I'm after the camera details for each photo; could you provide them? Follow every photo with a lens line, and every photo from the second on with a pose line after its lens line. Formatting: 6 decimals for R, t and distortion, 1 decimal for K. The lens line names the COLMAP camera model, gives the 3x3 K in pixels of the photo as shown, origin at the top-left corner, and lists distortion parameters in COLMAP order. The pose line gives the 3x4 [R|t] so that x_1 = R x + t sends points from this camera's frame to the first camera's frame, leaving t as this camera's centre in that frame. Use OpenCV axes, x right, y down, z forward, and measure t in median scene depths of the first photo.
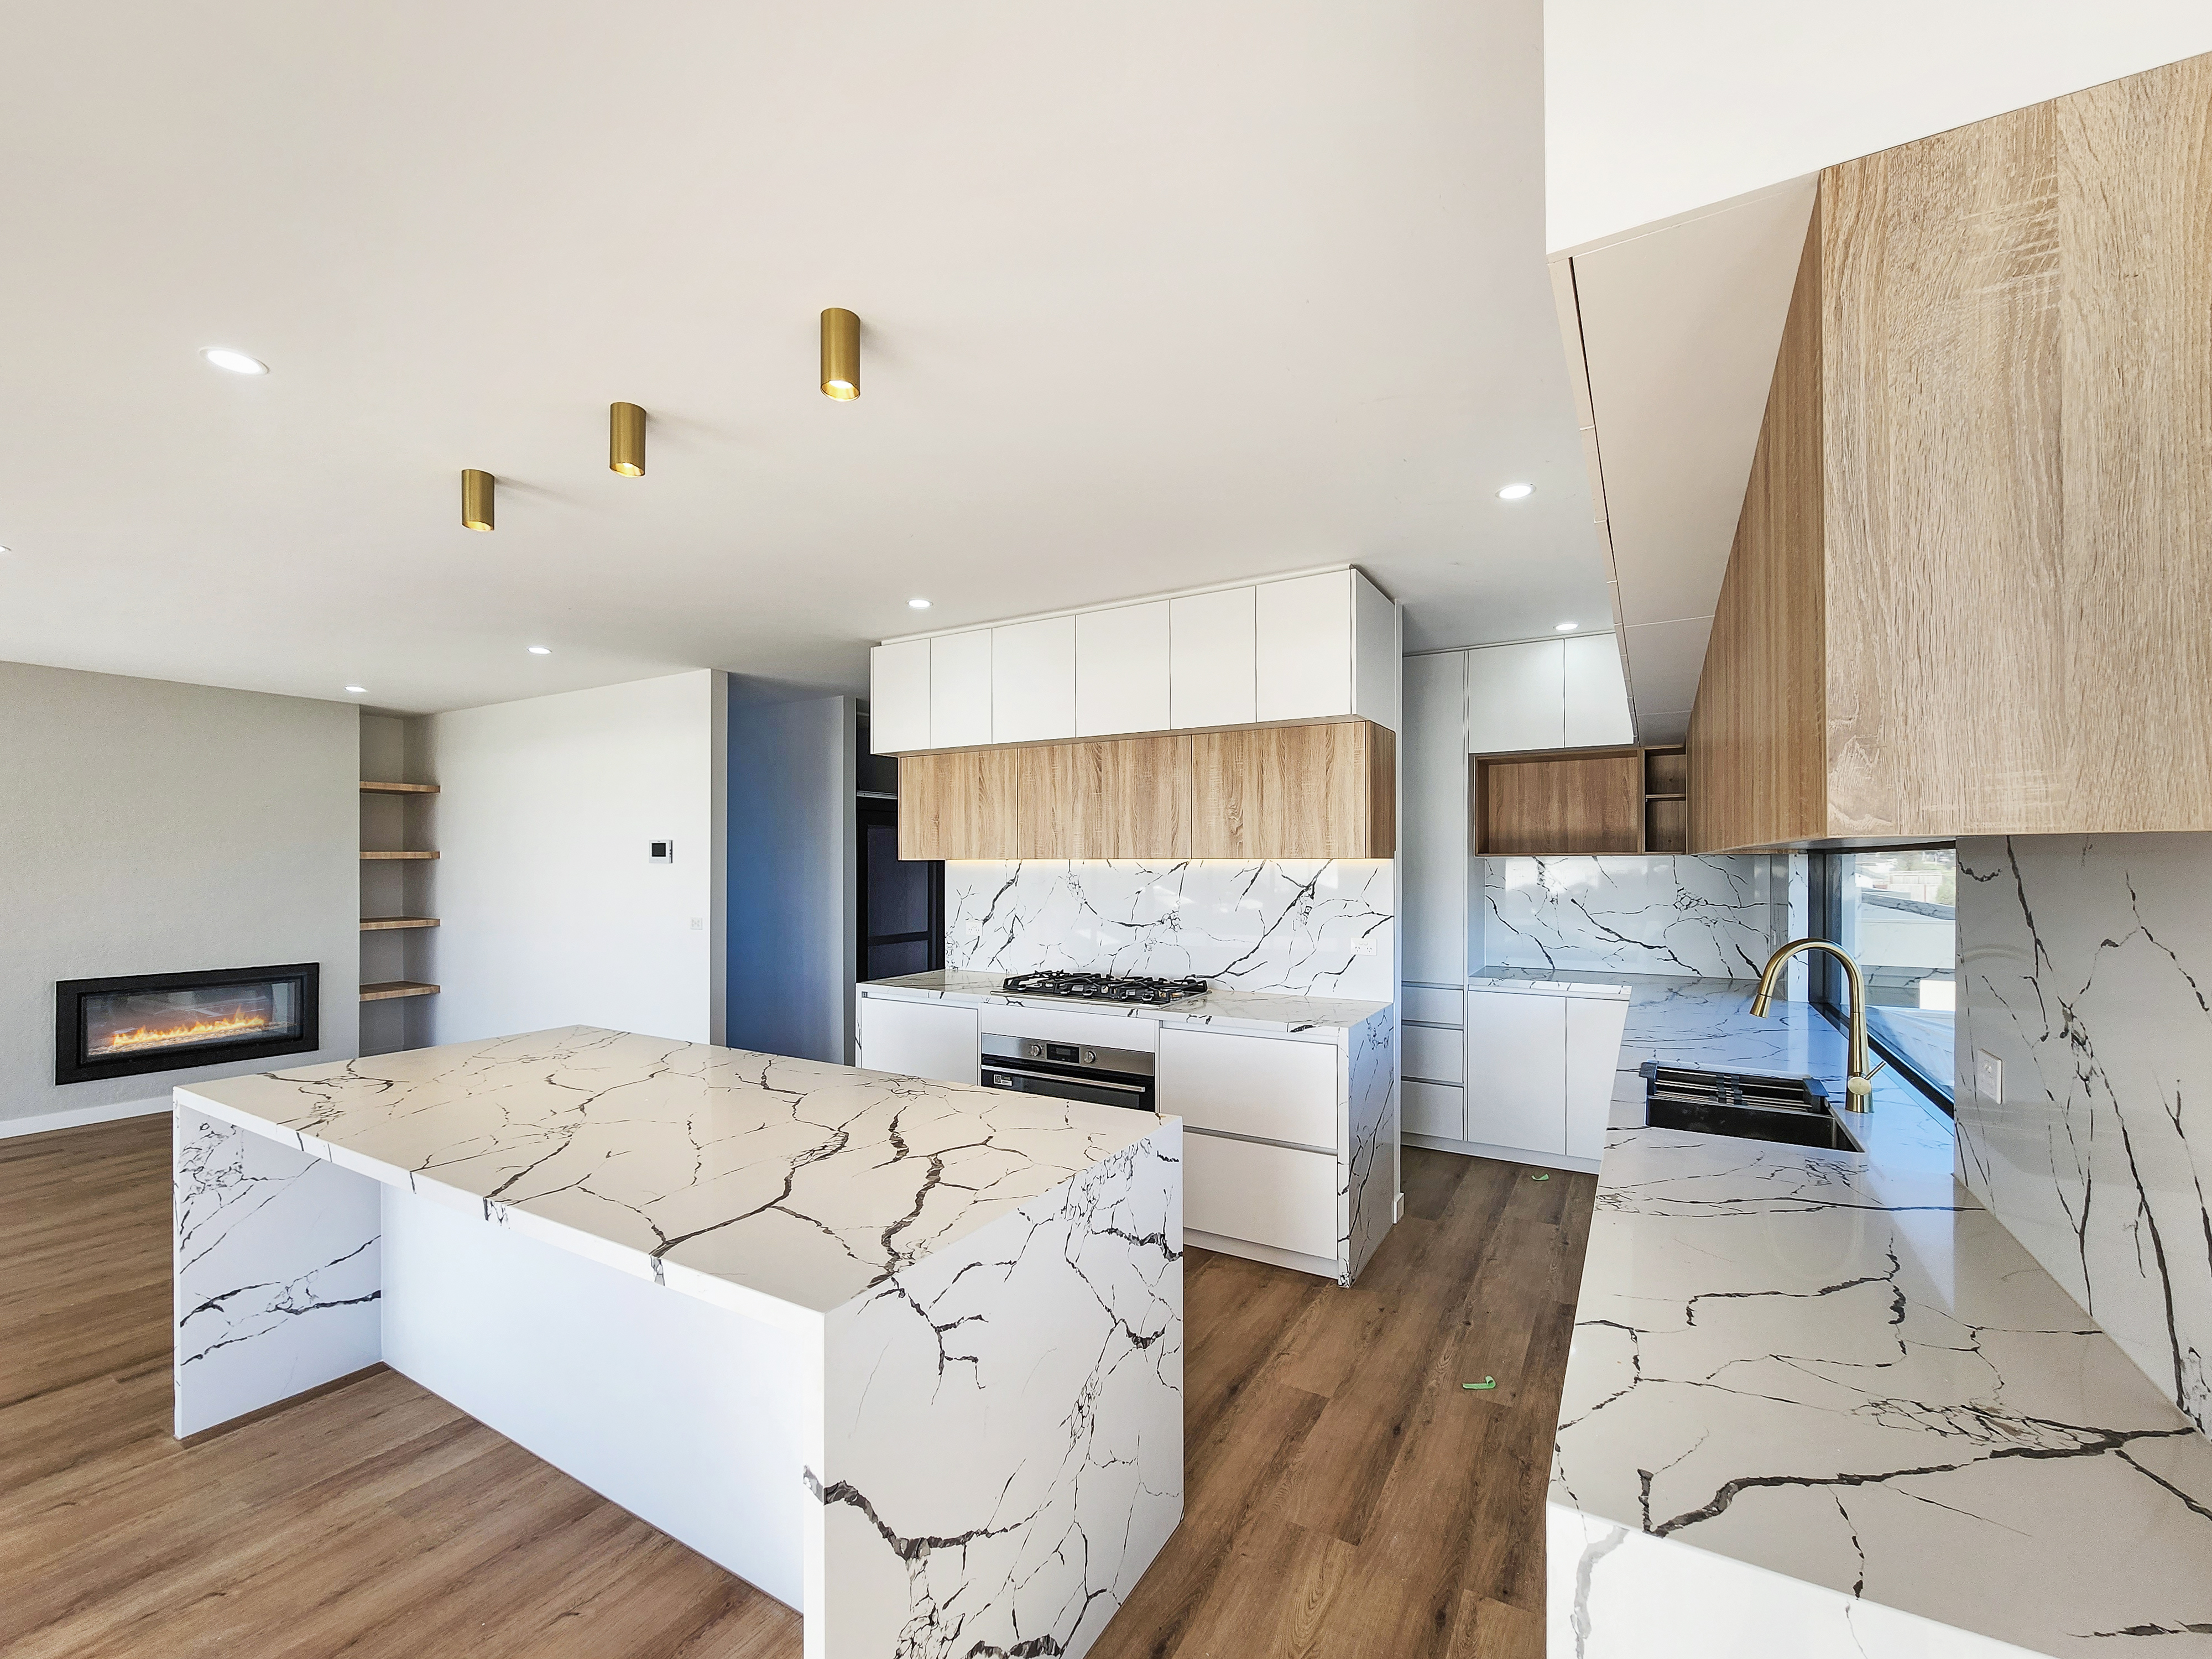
lens RADIAL K [[945.3, 0, 1074.3], [0, 945.3, 862.3], [0, 0, 1]] dist [0.001862, -0.001136]
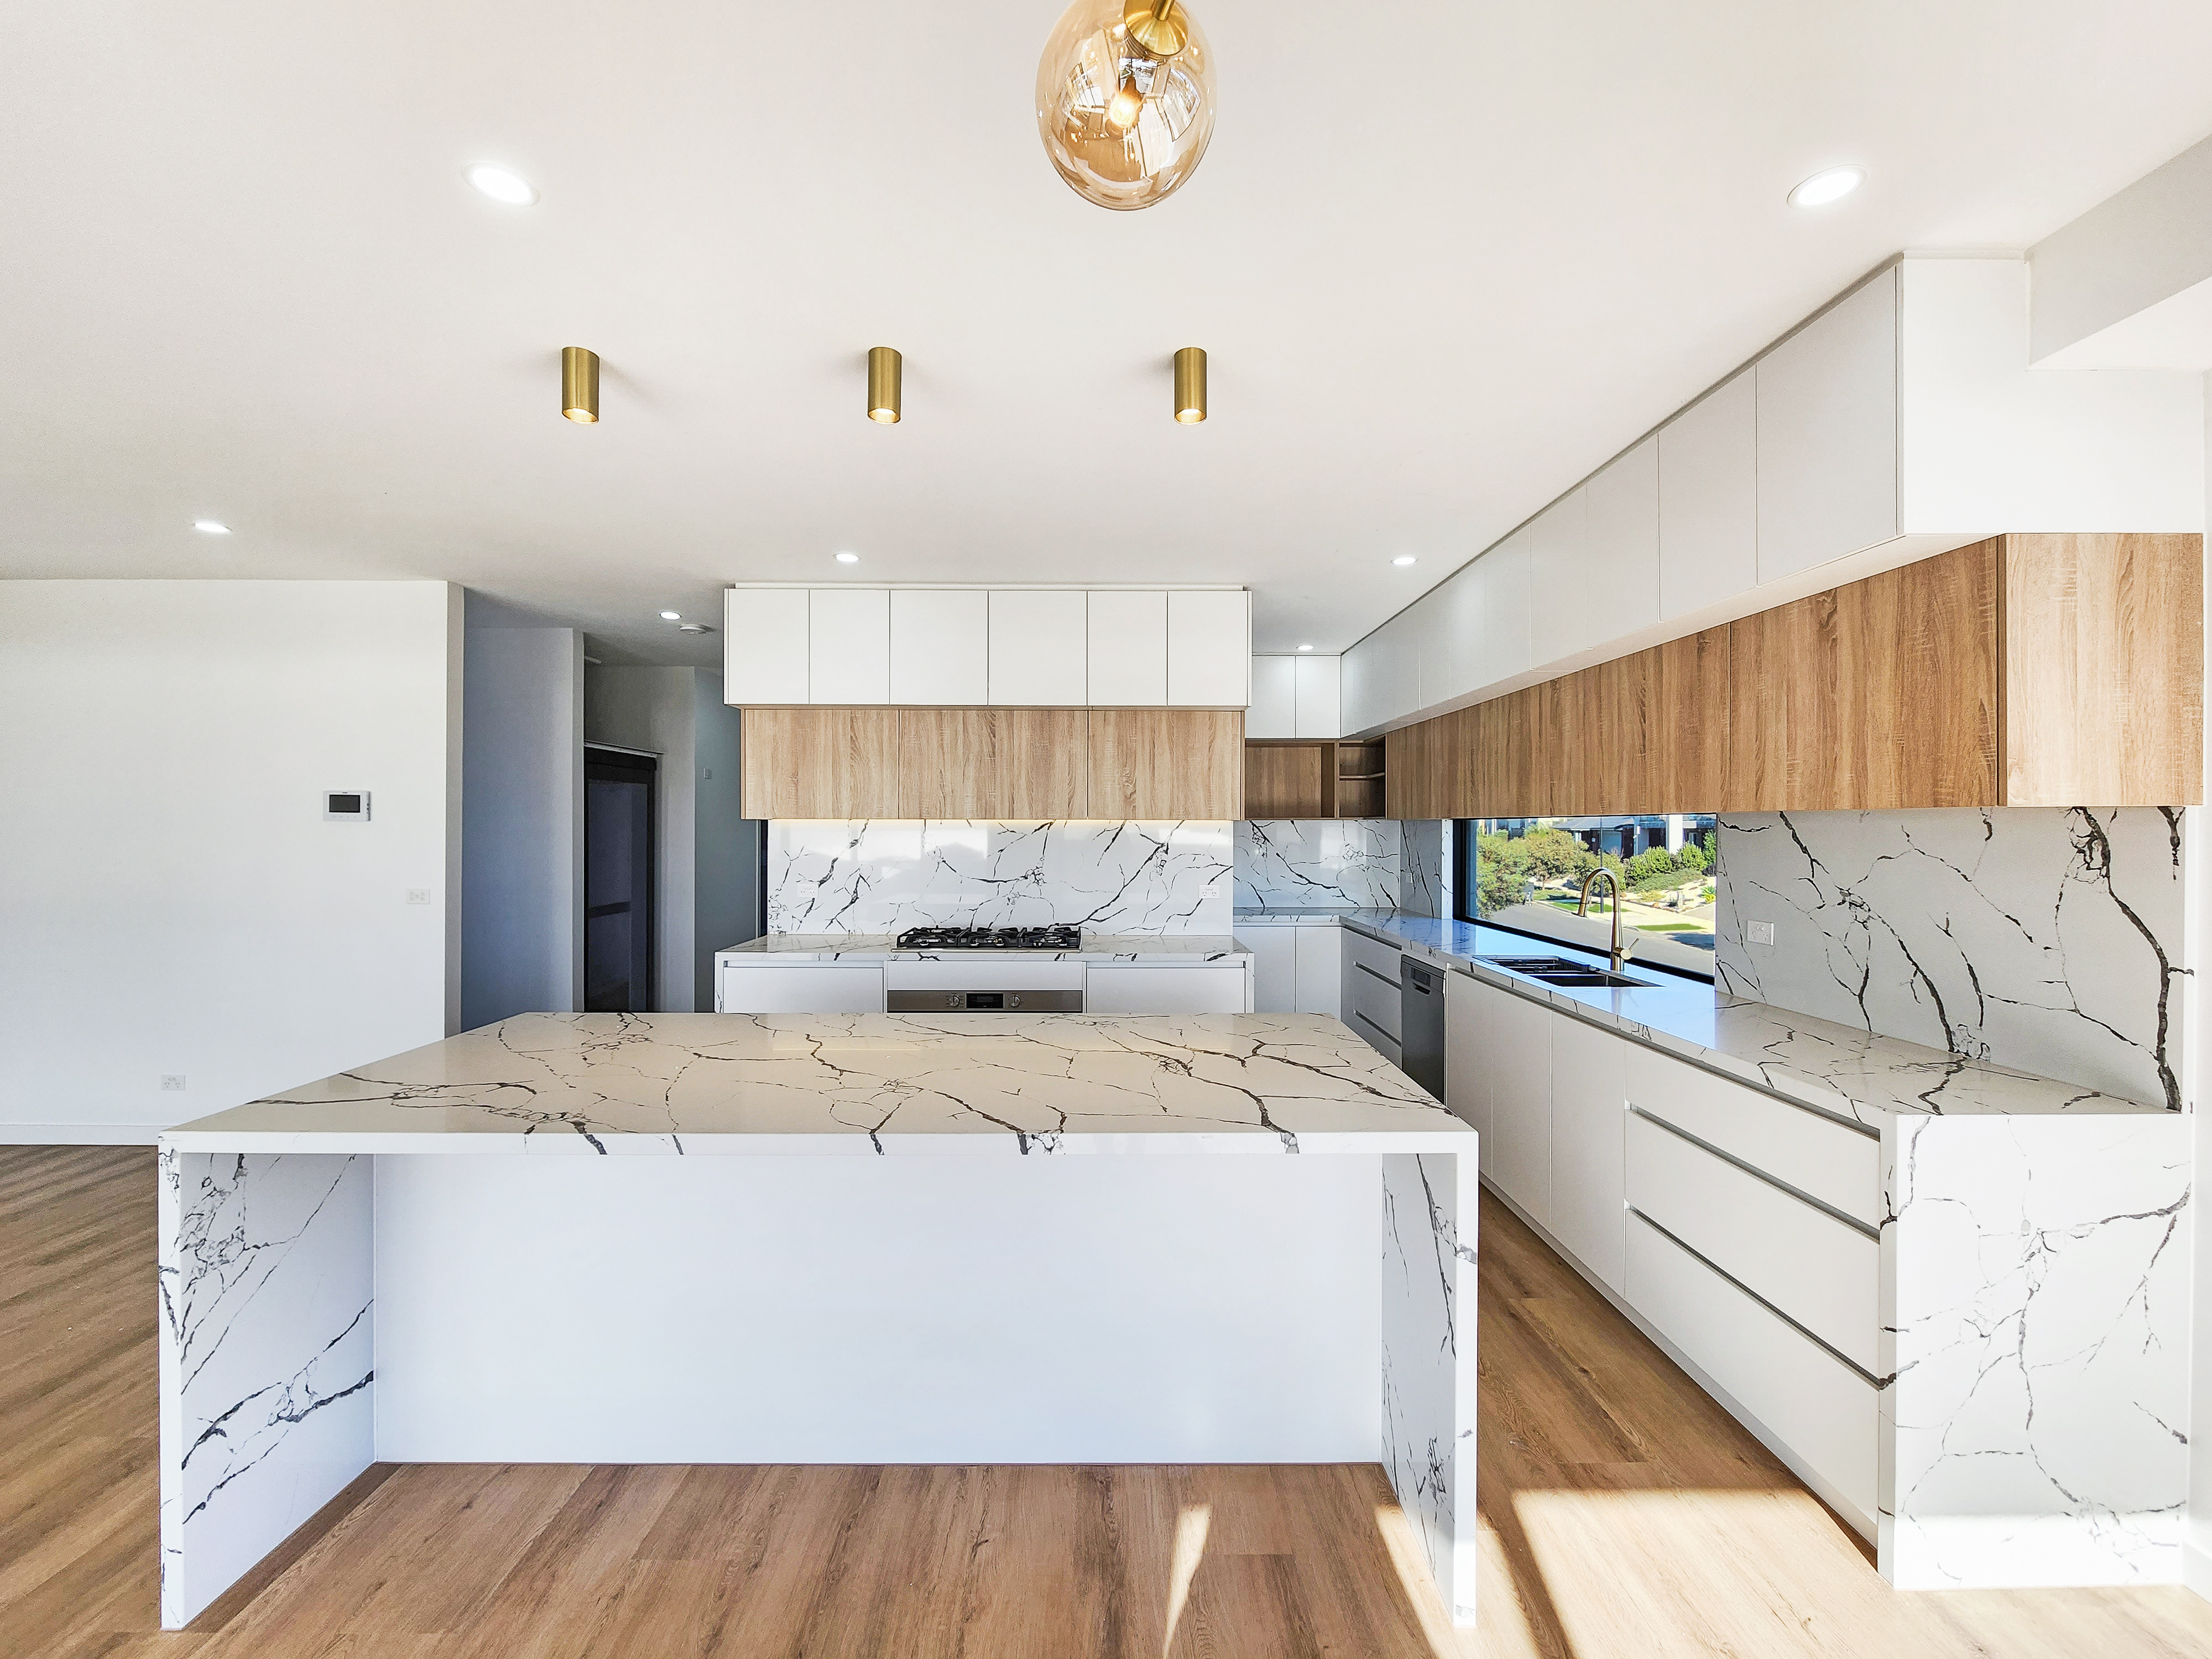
lens RADIAL K [[945.3, 0, 1087.6], [0, 945.3, 828.7], [0, 0, 1]] dist [0.001862, -0.001136]
pose [[0.851411, 0.003085, 0.524490, -0.450037], [-0.003530, 0.999994, -0.000152, 0.007100], [-0.524487, -0.001721, 0.851417, 0.029180]]
